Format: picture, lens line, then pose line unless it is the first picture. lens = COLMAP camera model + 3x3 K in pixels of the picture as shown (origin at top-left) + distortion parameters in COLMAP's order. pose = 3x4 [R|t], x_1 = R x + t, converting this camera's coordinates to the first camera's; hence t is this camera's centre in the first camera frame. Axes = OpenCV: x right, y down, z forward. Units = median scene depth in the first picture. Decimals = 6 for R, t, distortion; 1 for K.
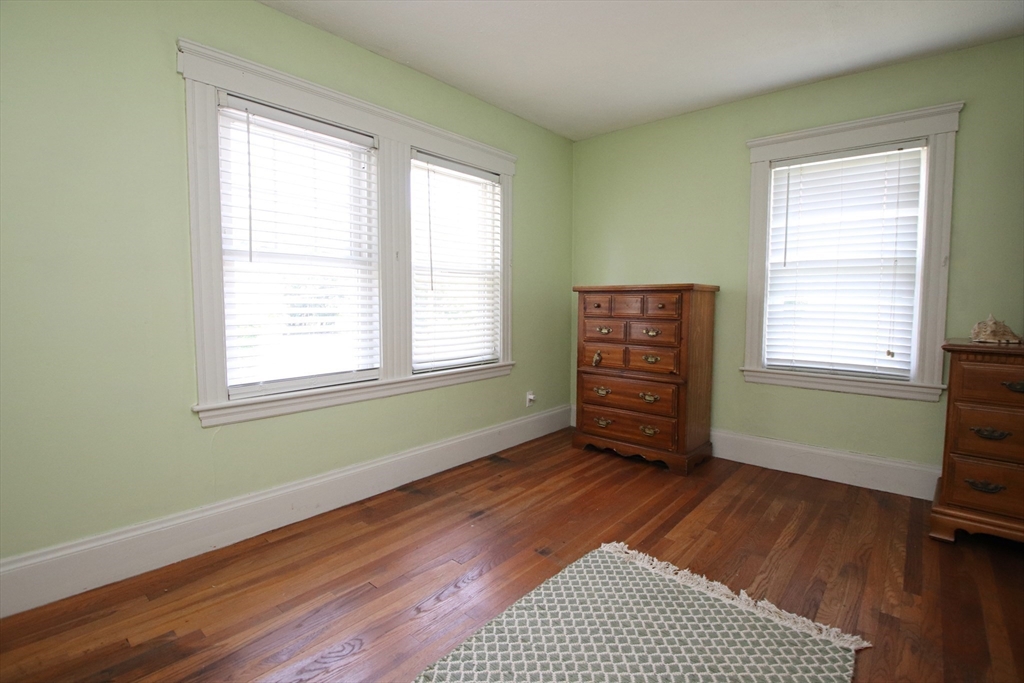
lens RADIAL K [[478.5, 0, 504.0], [0, 478.5, 334.4], [0, 0, 1]] dist [-0.003772, -0.007665]
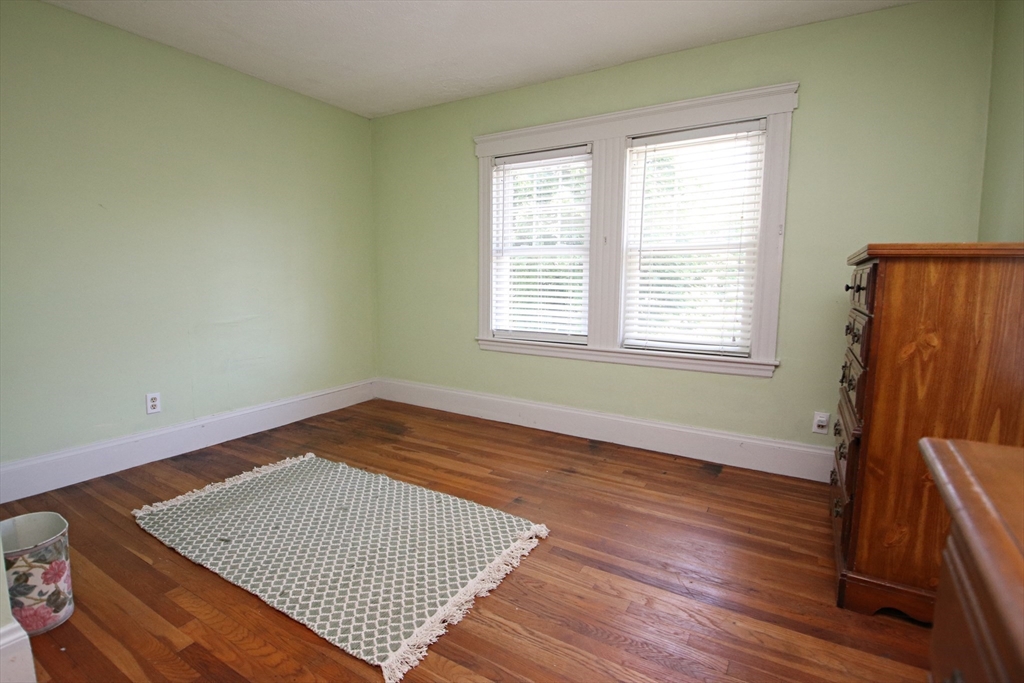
lens RADIAL K [[478.5, 0, 503.7], [0, 478.5, 336.3], [0, 0, 1]] dist [-0.003772, -0.007665]
pose [[0.179827, 0.108776, -0.977665, 0.854932], [-0.082035, 0.992064, 0.095289, -0.025395], [0.980272, 0.063067, 0.187324, 0.548687]]
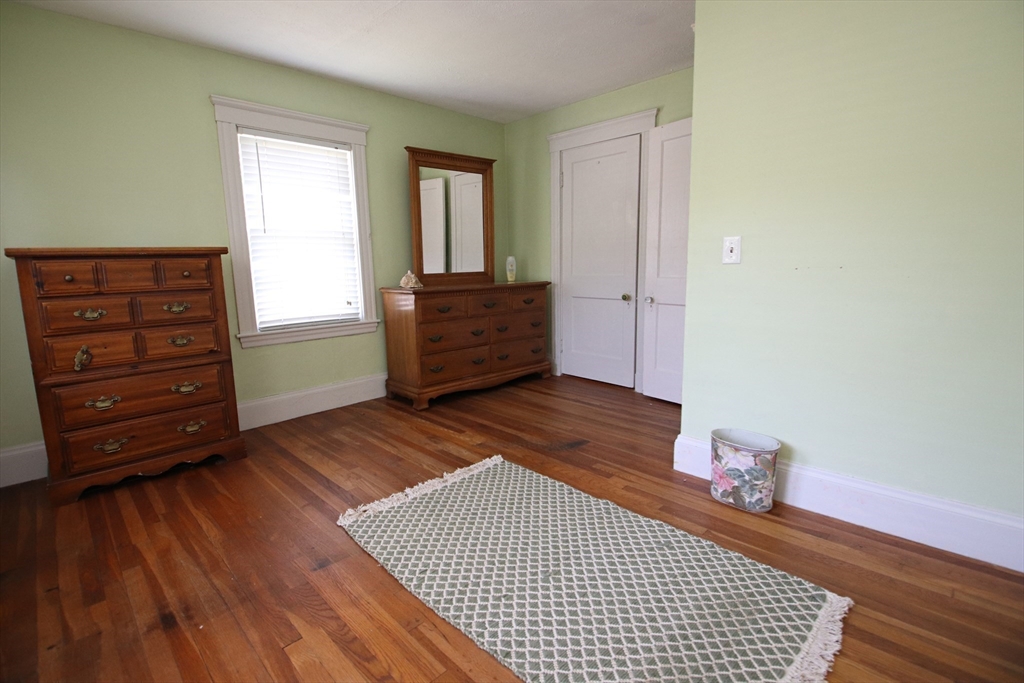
lens RADIAL K [[478.5, 0, 506.8], [0, 478.5, 339.8], [0, 0, 1]] dist [-0.003772, -0.007665]
pose [[0.060480, -0.163718, 0.984651, -0.499130], [0.096270, 0.982815, 0.157500, -0.026534], [-0.993516, 0.085266, 0.075202, 0.435483]]
